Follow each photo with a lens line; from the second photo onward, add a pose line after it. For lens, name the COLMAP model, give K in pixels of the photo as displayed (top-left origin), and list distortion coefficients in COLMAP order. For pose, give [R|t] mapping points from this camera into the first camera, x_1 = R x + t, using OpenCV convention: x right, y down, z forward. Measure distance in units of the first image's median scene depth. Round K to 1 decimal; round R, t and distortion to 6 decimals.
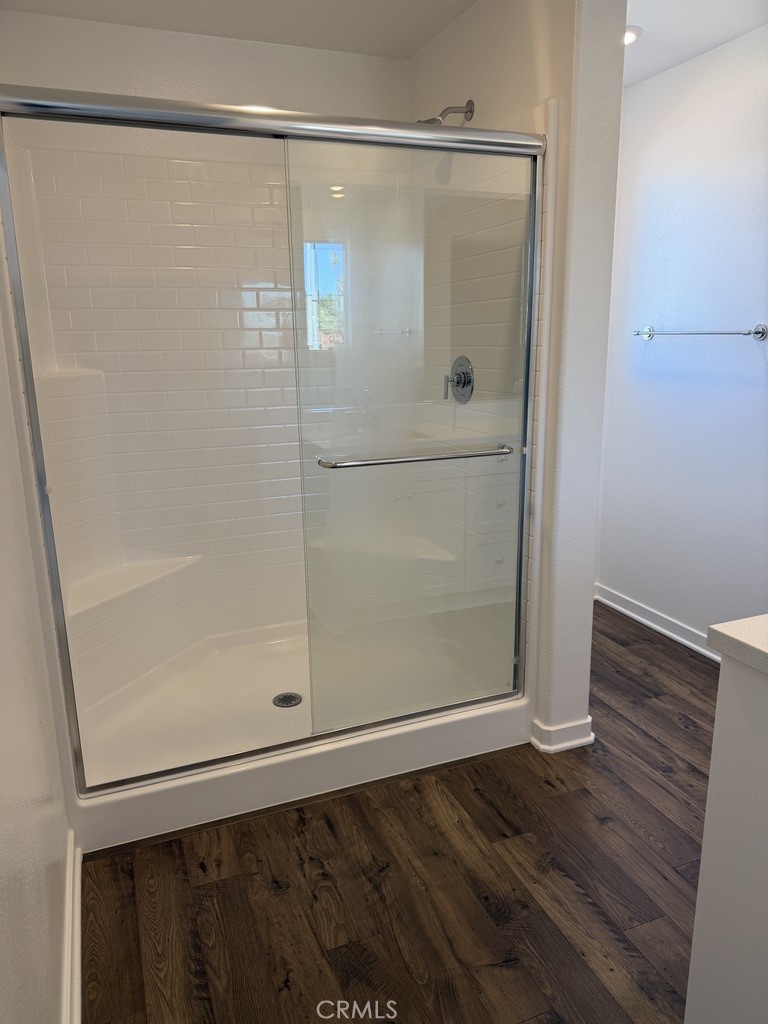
lens RADIAL K [[722.0, 0, 381.1], [0, 722.0, 510.4], [0, 0, 1]] dist [0.024913, -0.036071]
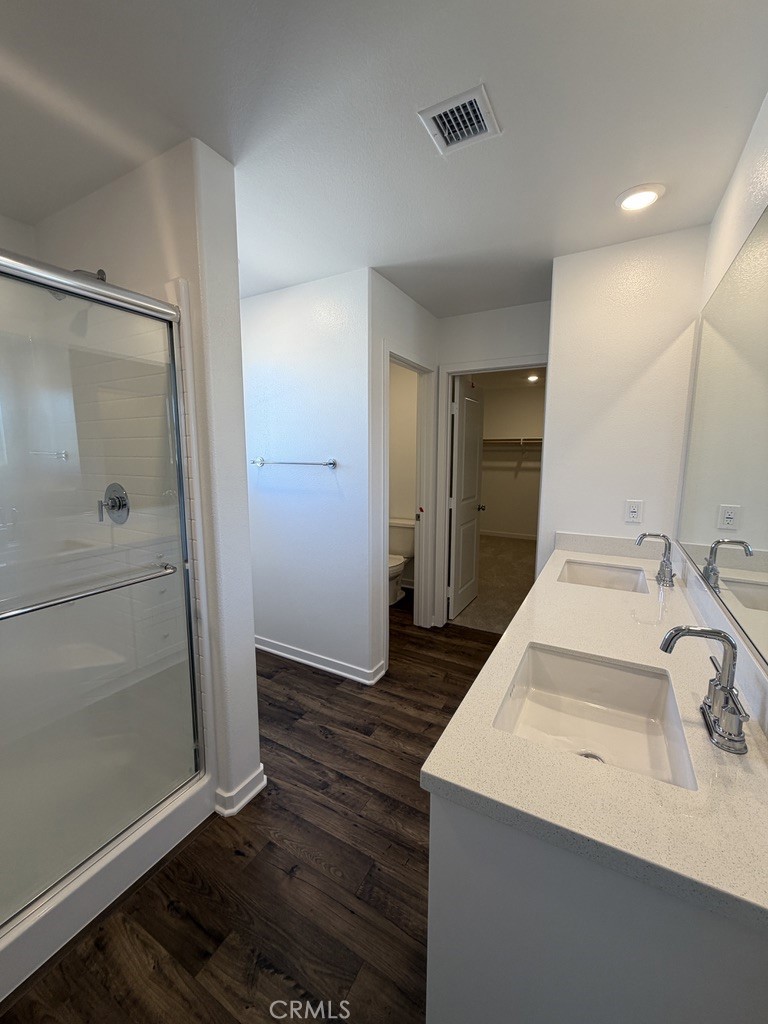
lens RADIAL K [[410.9, 0, 380.1], [0, 410.9, 509.9], [0, 0, 1]] dist [0.010332, -0.001206]
pose [[0.779571, -0.068664, 0.622539, 0.035035], [0.133536, 0.989339, -0.058099, -0.092195], [-0.611913, 0.128423, 0.780429, 0.280528]]
